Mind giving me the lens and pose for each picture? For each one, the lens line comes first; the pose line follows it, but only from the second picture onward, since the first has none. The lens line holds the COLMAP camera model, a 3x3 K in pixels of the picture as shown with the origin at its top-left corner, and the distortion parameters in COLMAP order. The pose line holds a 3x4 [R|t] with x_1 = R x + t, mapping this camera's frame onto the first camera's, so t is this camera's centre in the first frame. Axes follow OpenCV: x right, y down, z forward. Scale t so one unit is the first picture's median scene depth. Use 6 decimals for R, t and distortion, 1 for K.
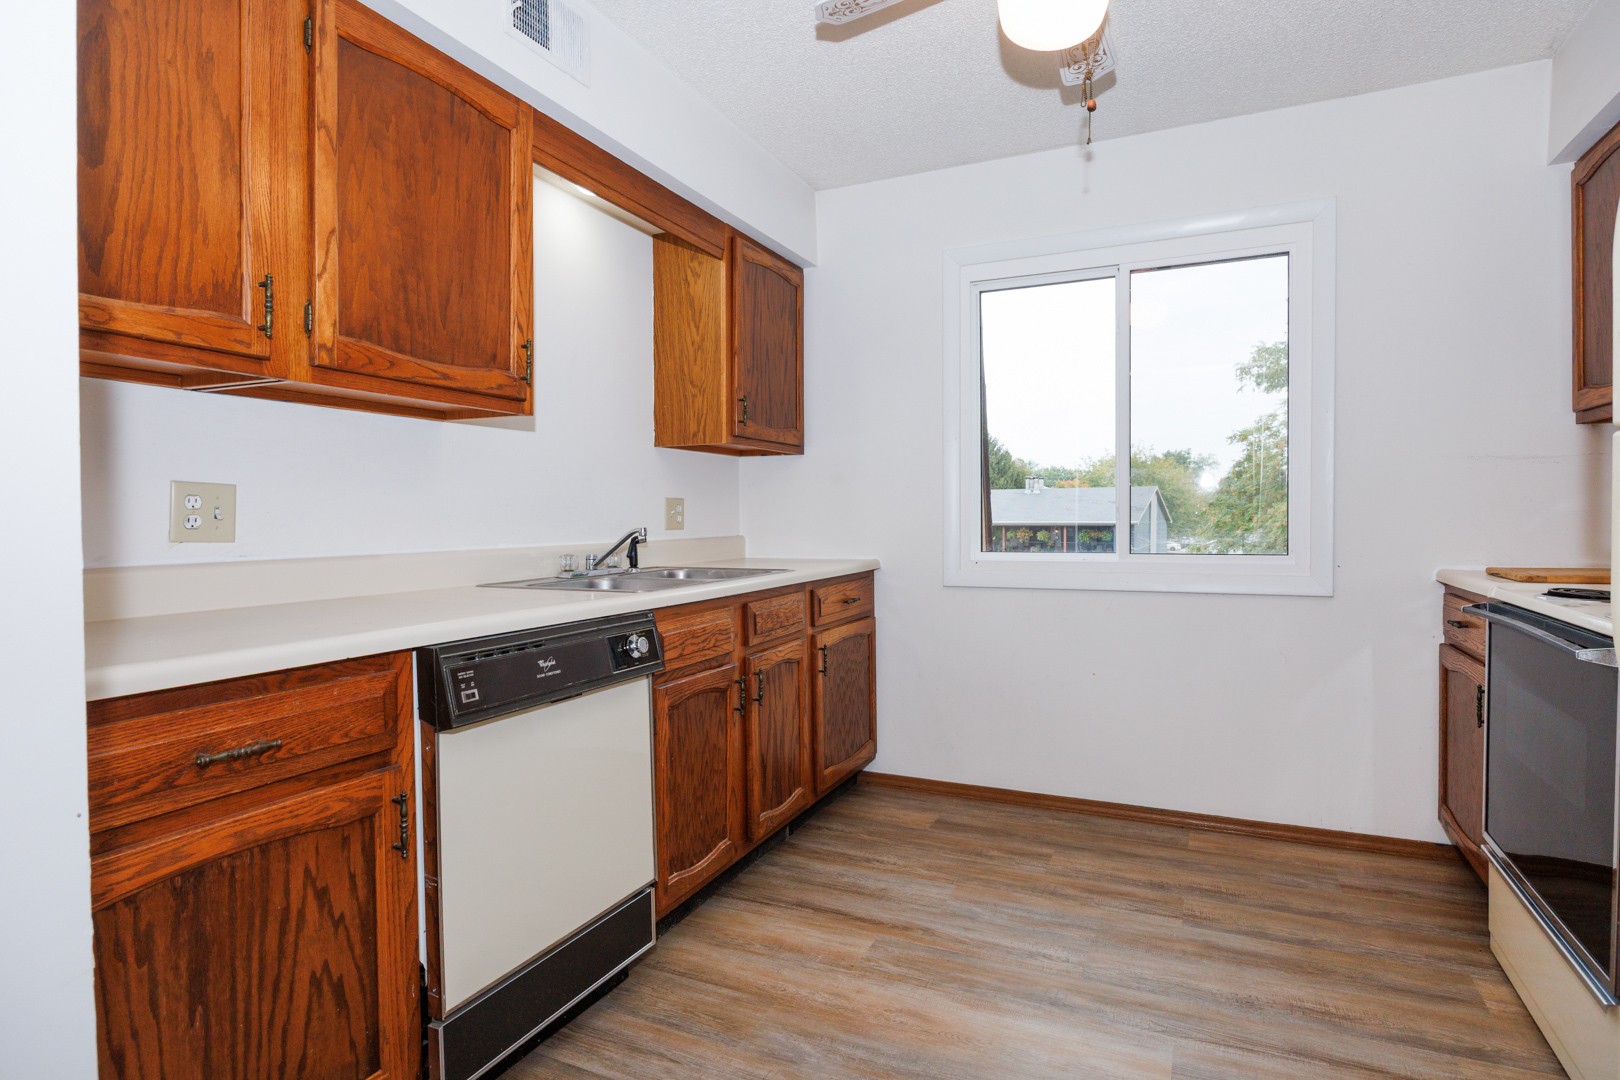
lens RADIAL K [[867.5, 0, 847.0], [0, 867.5, 529.2], [0, 0, 1]] dist [-0.013025, 0.000667]
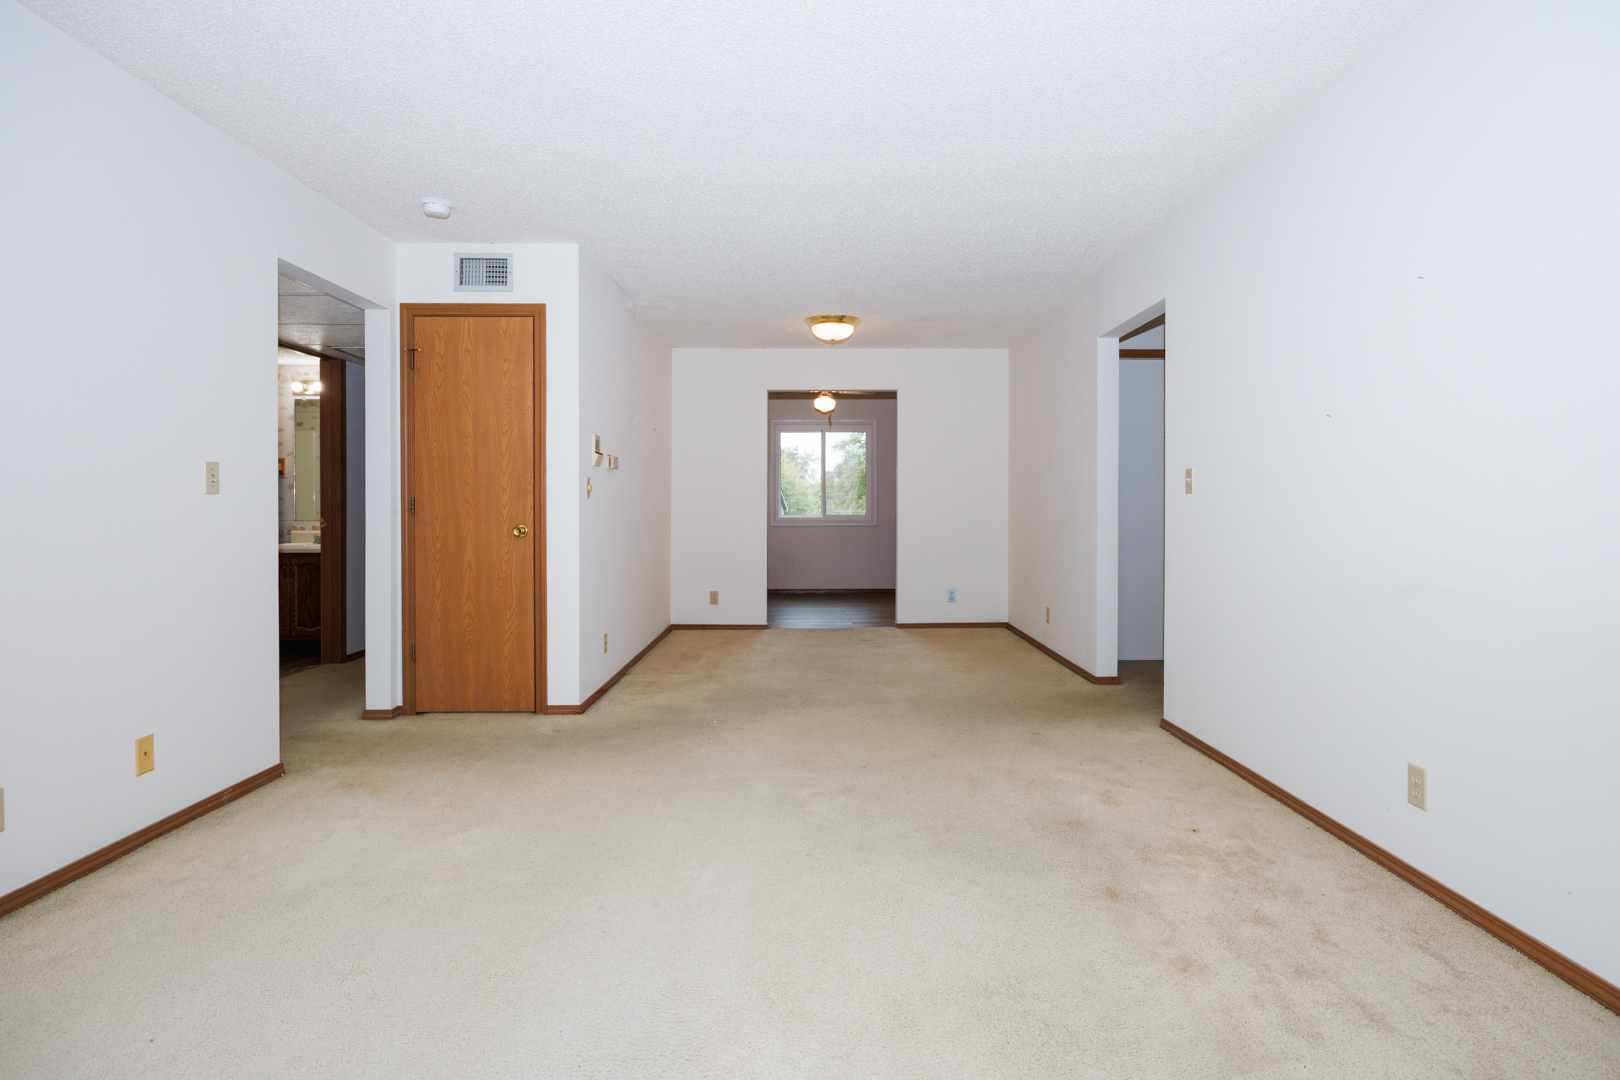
lens RADIAL K [[834.2, 0, 815.4], [0, 834.2, 514.0], [0, 0, 1]] dist [-0.009560, 0.000700]
pose [[0.920165, 0.000747, 0.391530, -1.034217], [0.000687, 0.999994, -0.003522, 0.036941], [-0.391530, 0.003510, 0.920159, -2.073268]]
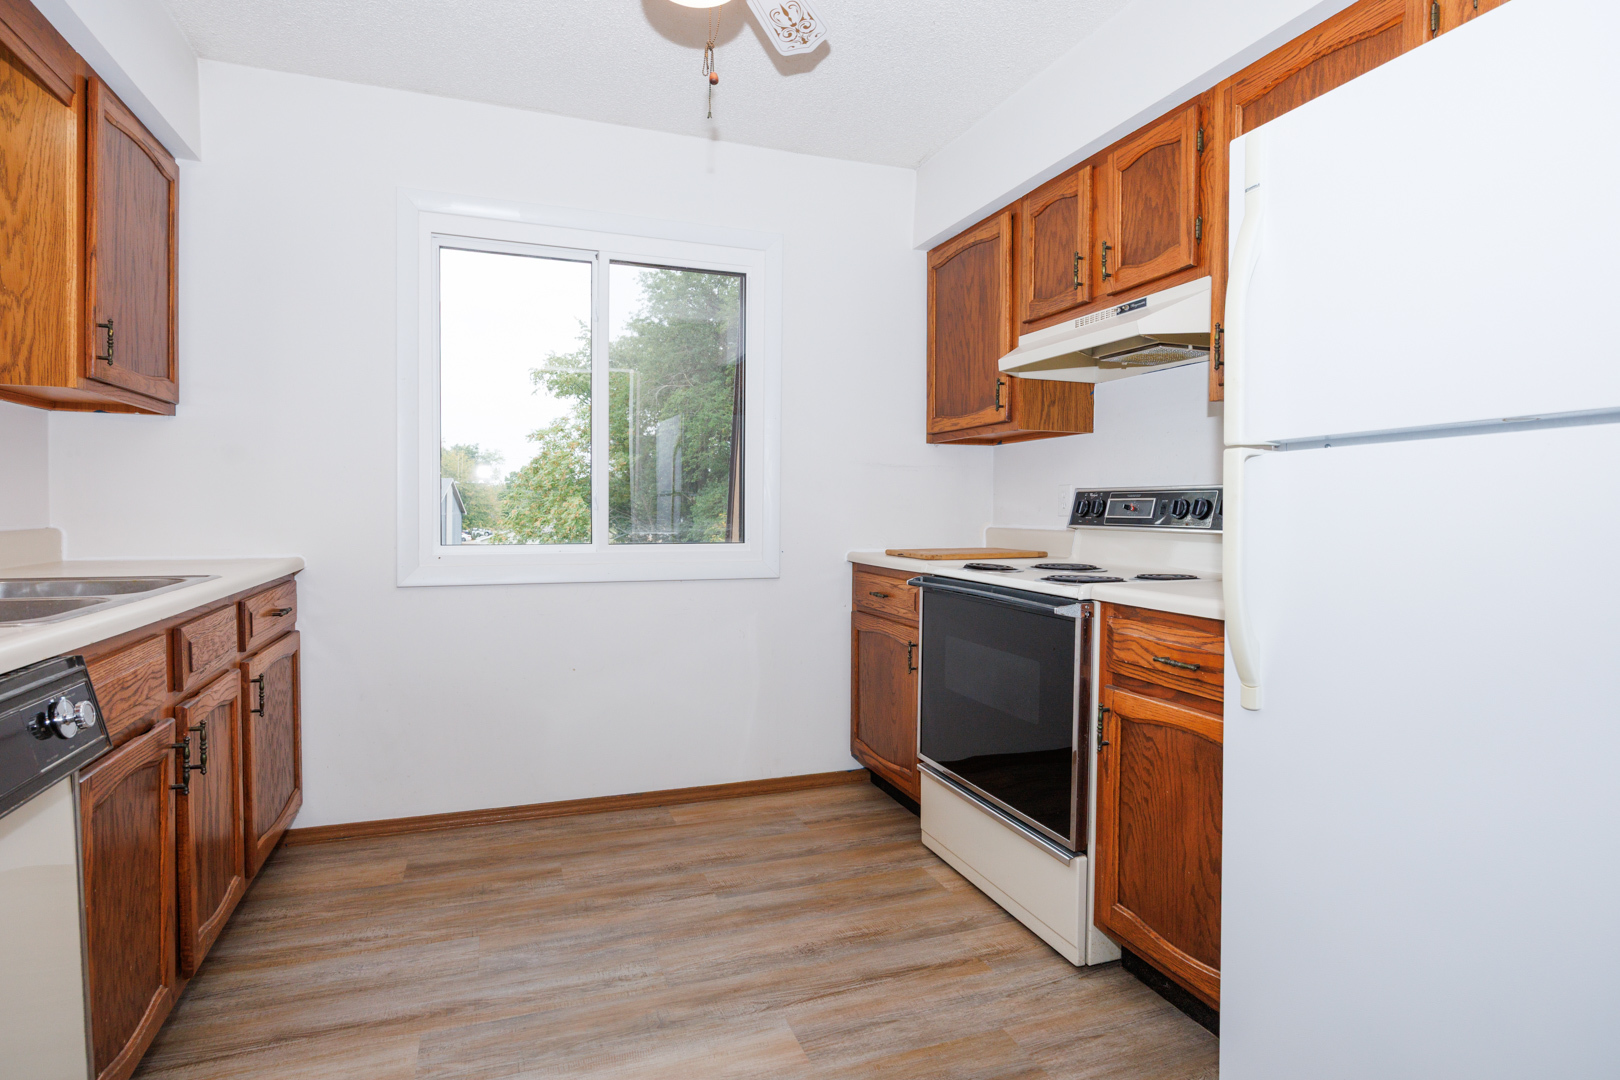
lens RADIAL K [[822.0, 0, 815.8], [0, 822.0, 525.1], [0, 0, 1]] dist [-0.010594, 0.000741]
pose [[0.715875, -0.002799, 0.698223, -0.183666], [-0.000873, 0.999988, 0.004904, 0.001669], [-0.698228, -0.004121, 0.715864, 0.178329]]
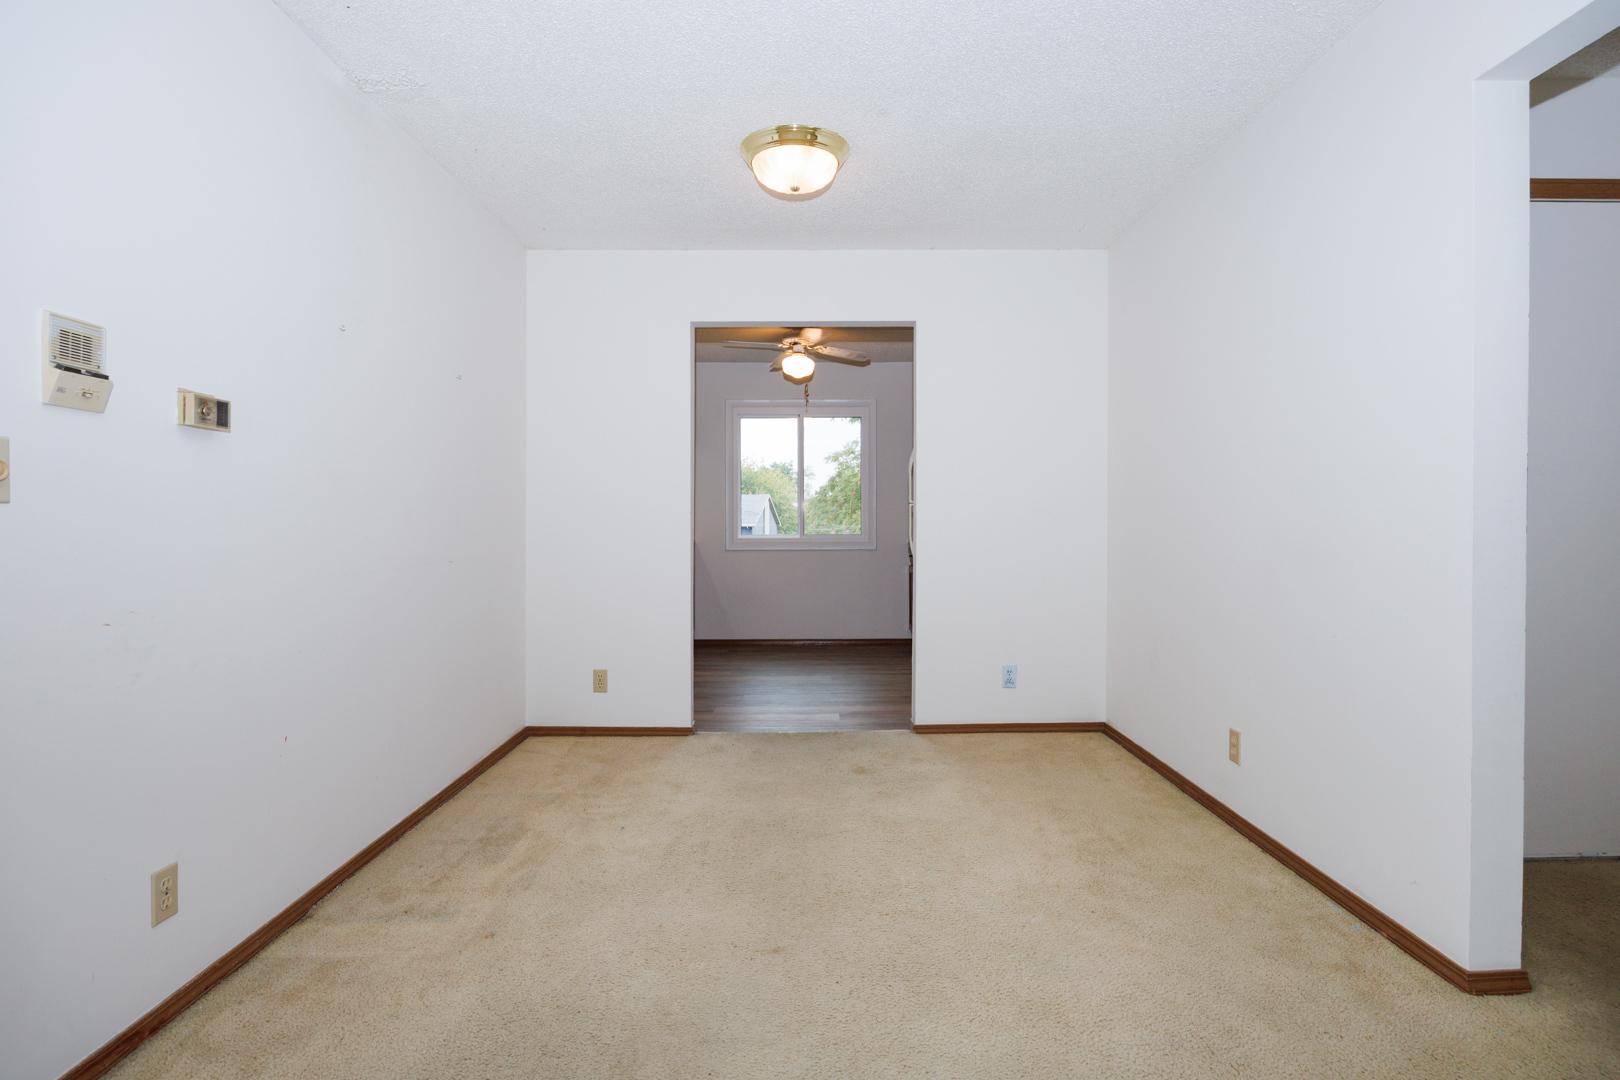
lens RADIAL K [[822.0, 0, 815.8], [0, 822.0, 525.1], [0, 0, 1]] dist [-0.010594, 0.000741]
pose [[0.917638, 0.001937, 0.397412, -0.569069], [0.001265, 0.999969, -0.007793, 0.019979], [-0.397415, 0.007654, 0.917607, -1.136279]]
